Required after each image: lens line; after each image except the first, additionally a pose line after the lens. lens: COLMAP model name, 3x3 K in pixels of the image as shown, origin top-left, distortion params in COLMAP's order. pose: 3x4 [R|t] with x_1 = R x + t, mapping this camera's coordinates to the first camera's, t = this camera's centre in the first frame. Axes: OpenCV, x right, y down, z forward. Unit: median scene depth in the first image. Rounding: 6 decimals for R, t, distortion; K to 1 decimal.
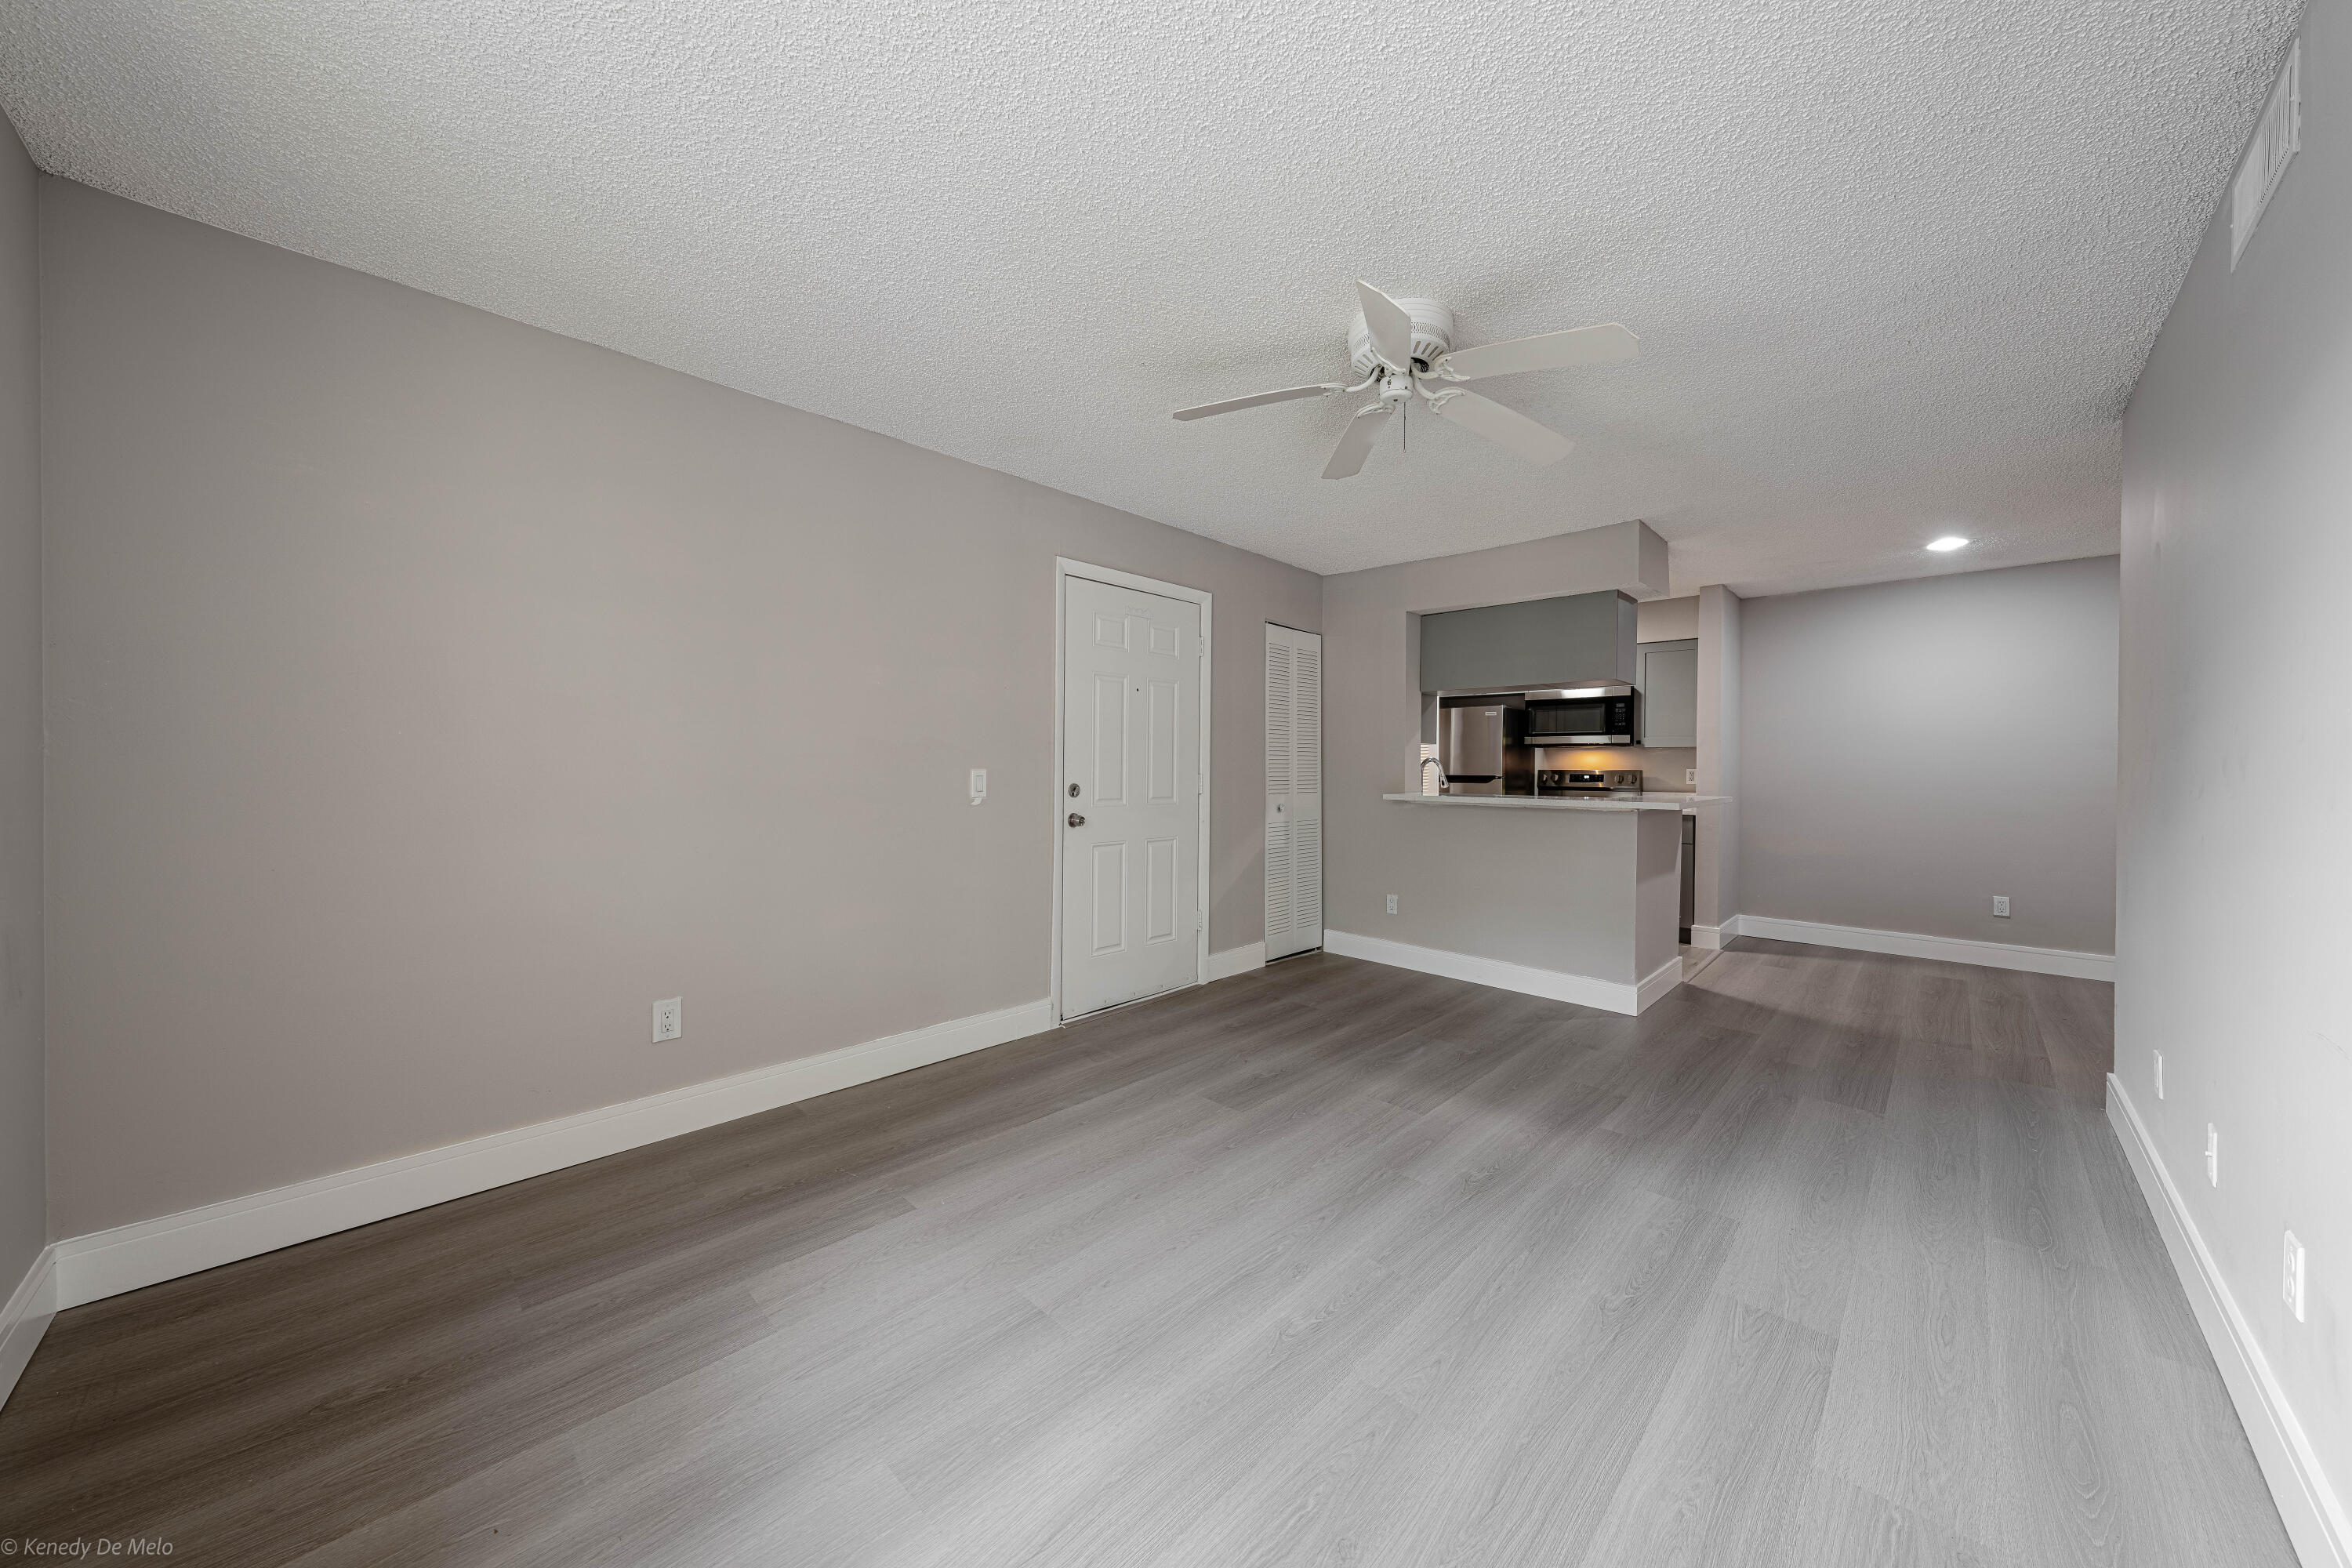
lens RADIAL K [[800.8, 0, 1177.7], [0, 800.8, 770.1], [0, 0, 1]] dist [-0.001319, -0.000079]
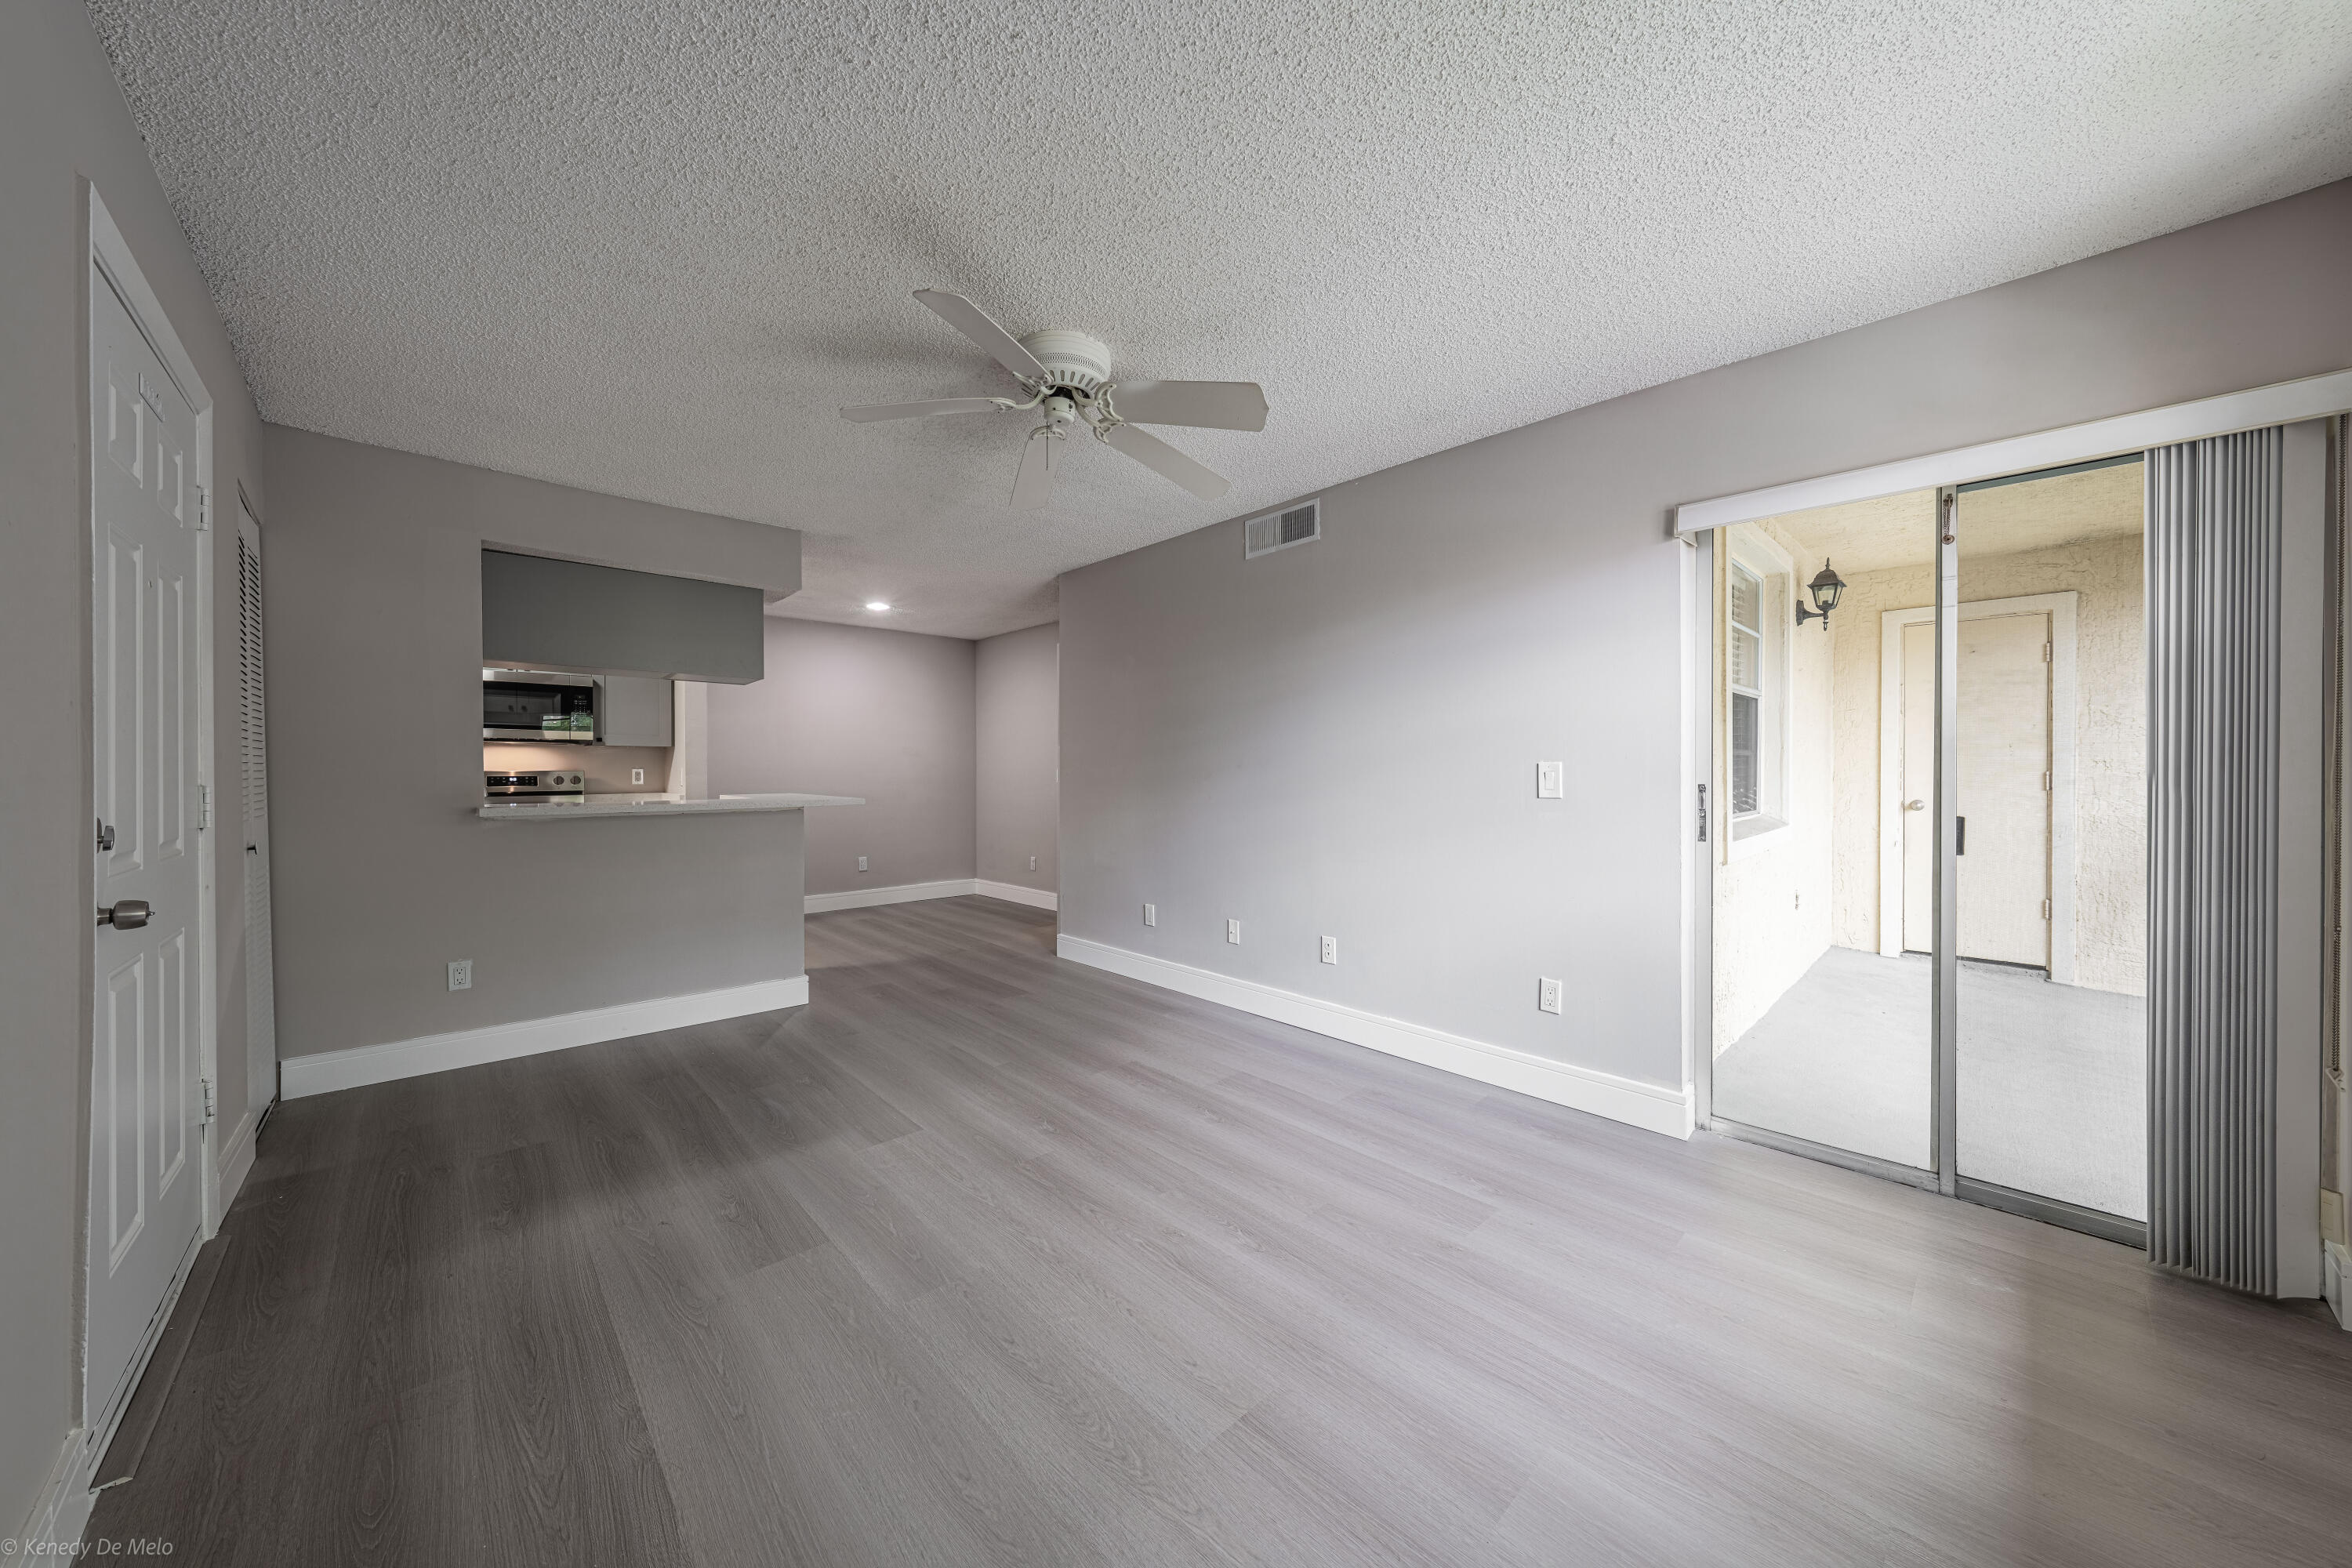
lens RADIAL K [[800.8, 0, 1177.9], [0, 800.8, 776.1], [0, 0, 1]] dist [-0.001319, -0.000079]
pose [[0.035840, -0.014575, 0.999251, -0.589791], [0.006537, 0.999876, 0.014350, -0.004804], [-0.999336, 0.006018, 0.035931, 0.609369]]
